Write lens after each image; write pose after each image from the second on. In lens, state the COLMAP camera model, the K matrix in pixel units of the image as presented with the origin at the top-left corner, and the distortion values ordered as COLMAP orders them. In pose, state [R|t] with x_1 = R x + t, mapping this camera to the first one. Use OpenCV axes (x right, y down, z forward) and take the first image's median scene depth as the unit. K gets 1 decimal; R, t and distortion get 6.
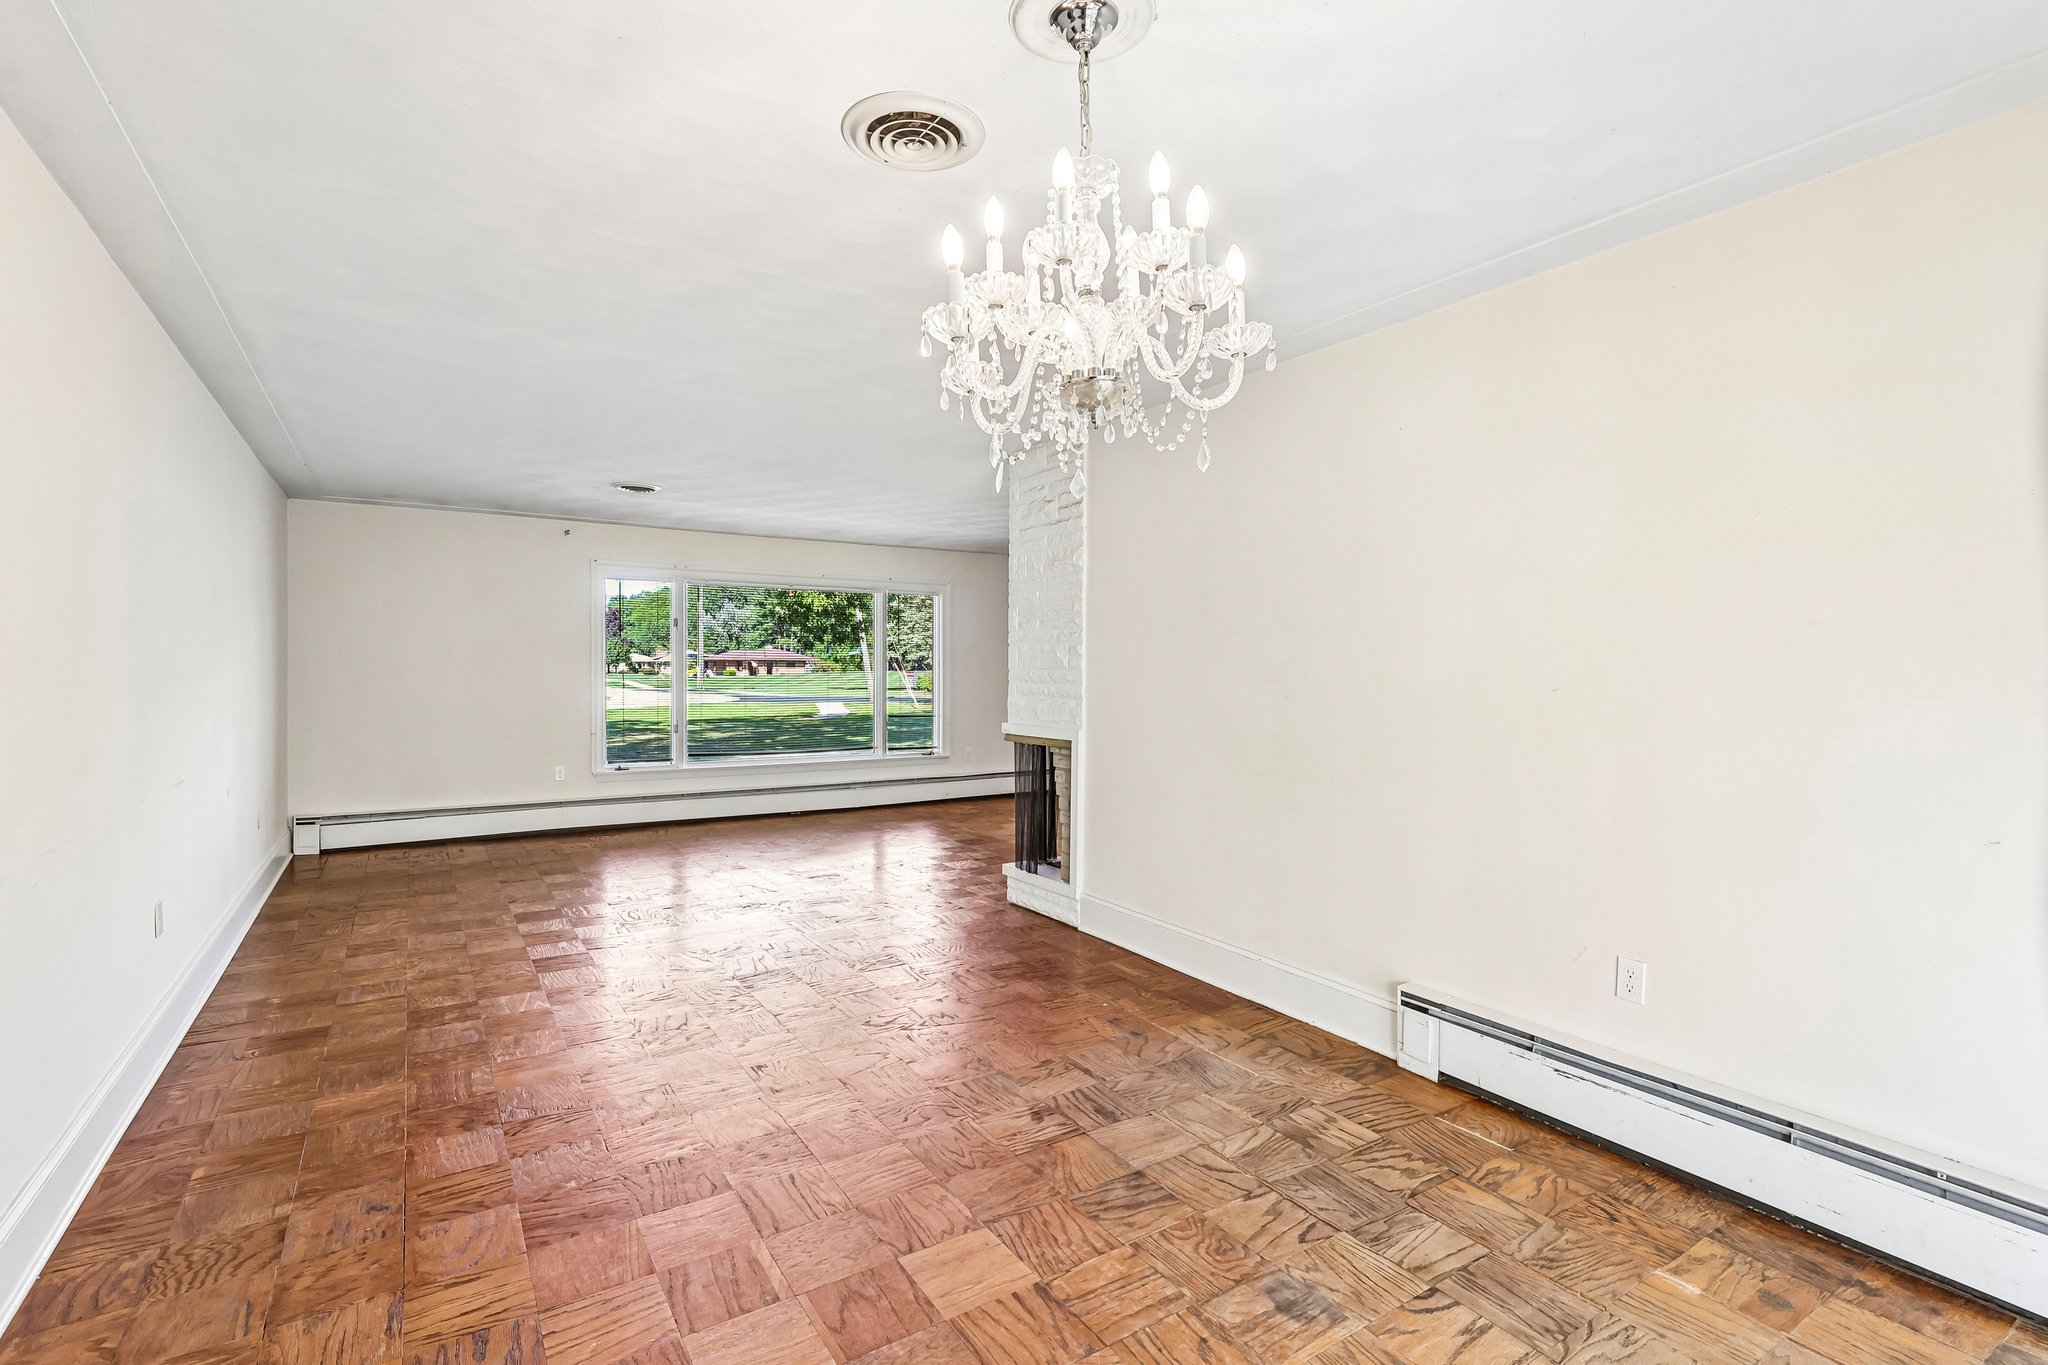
lens RADIAL K [[945.1, 0, 1012.2], [0, 945.1, 697.0], [0, 0, 1]] dist [-0.000321, -0.000143]
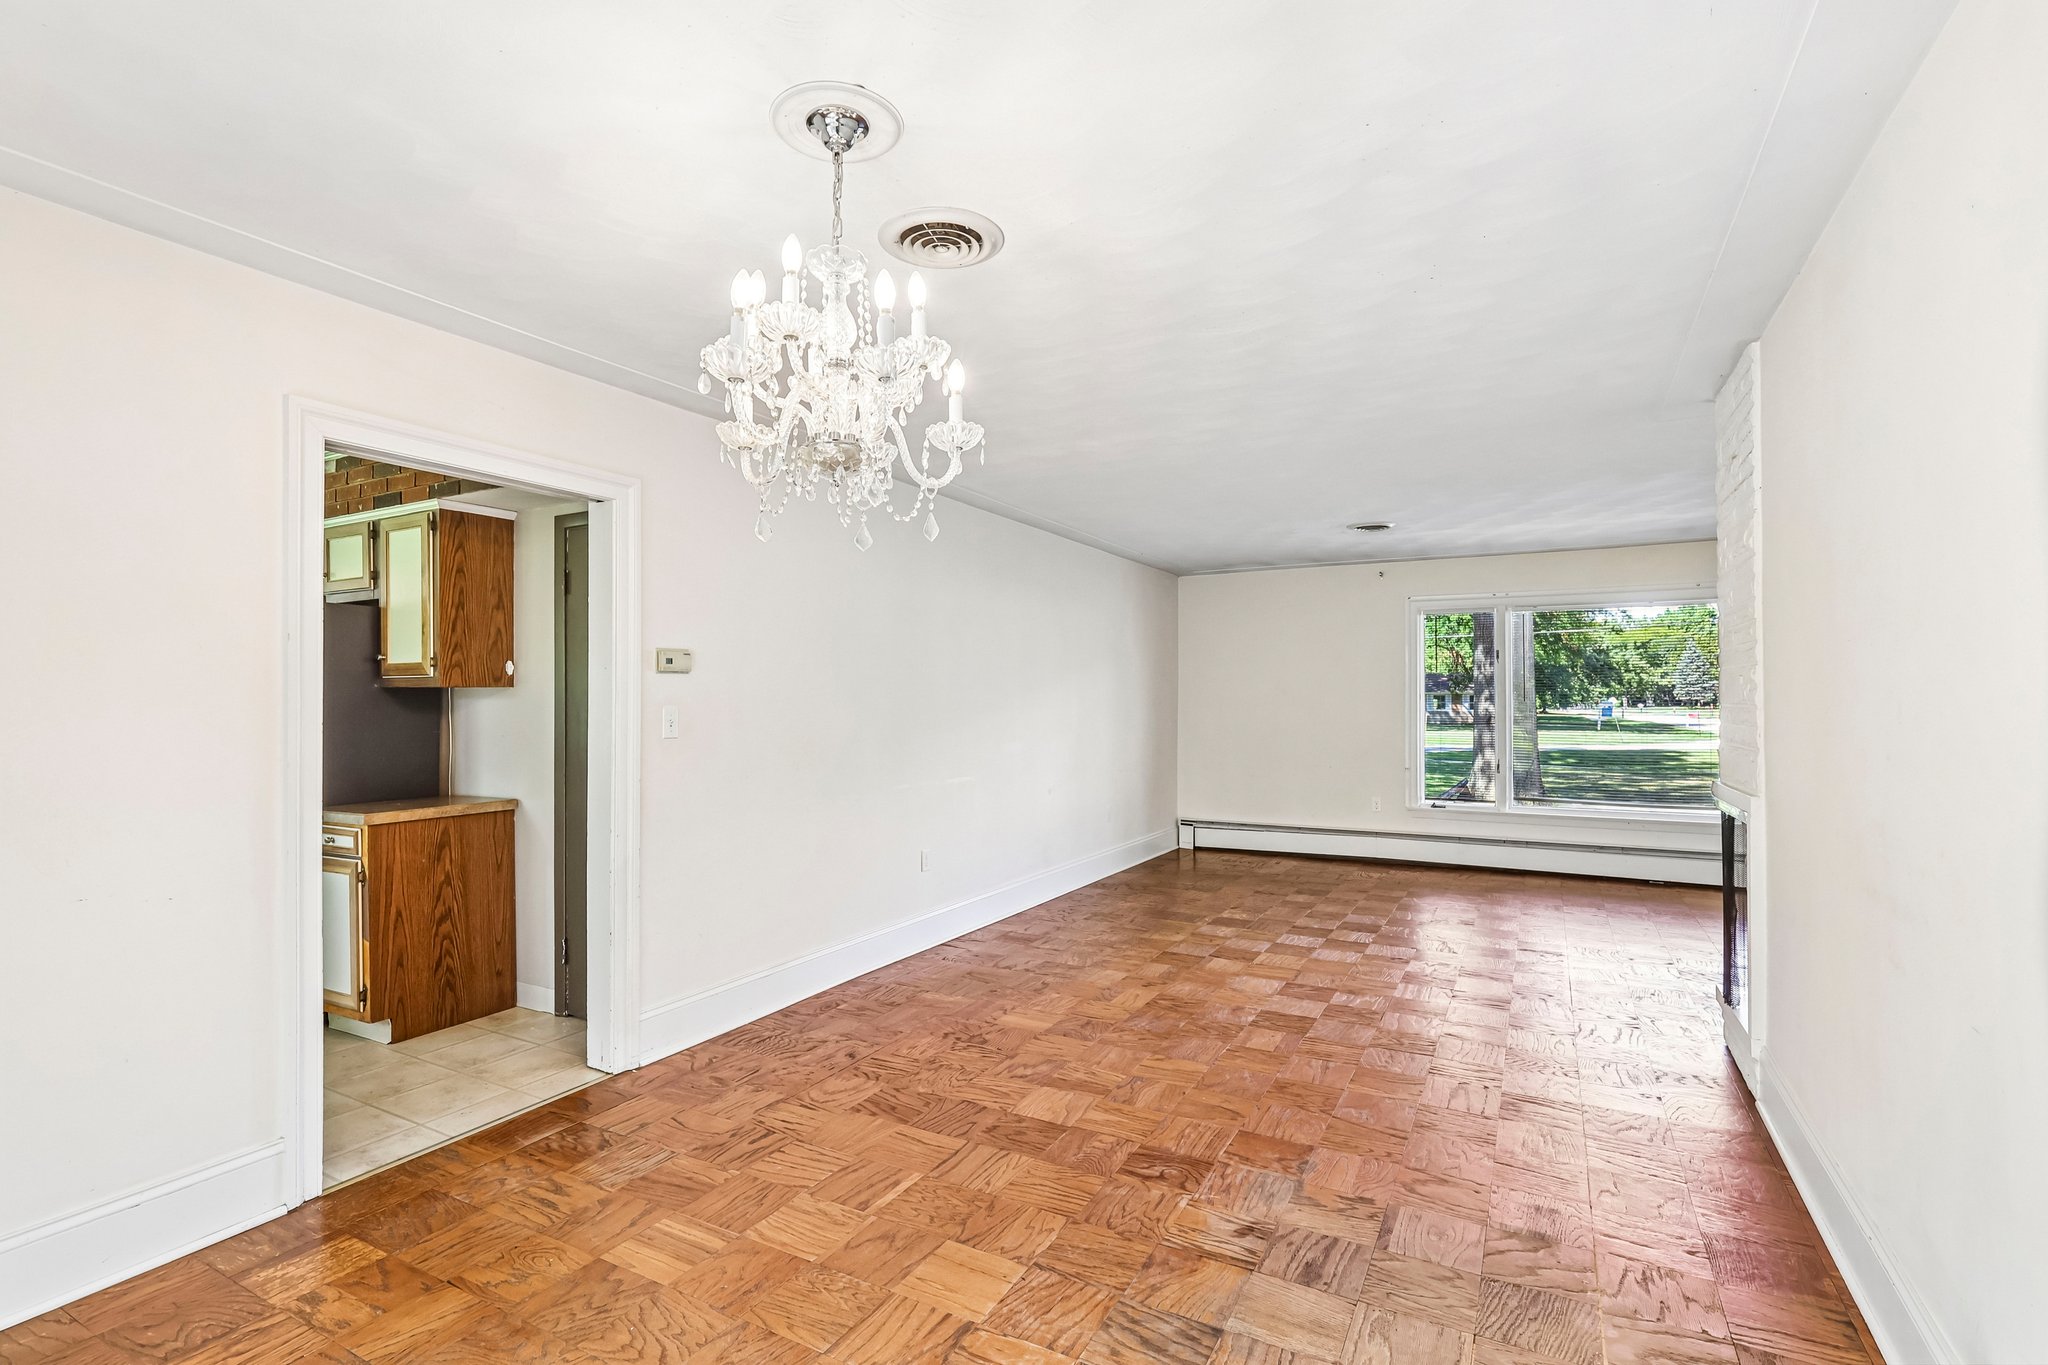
lens RADIAL K [[946.0, 0, 1011.8], [0, 946.0, 686.5], [0, 0, 1]] dist [0.001867, -0.000381]
pose [[0.474343, -0.019606, -0.880122, 0.512056], [-0.021785, 0.999184, -0.033999, -0.010016], [0.880071, 0.035301, 0.473529, 0.293469]]
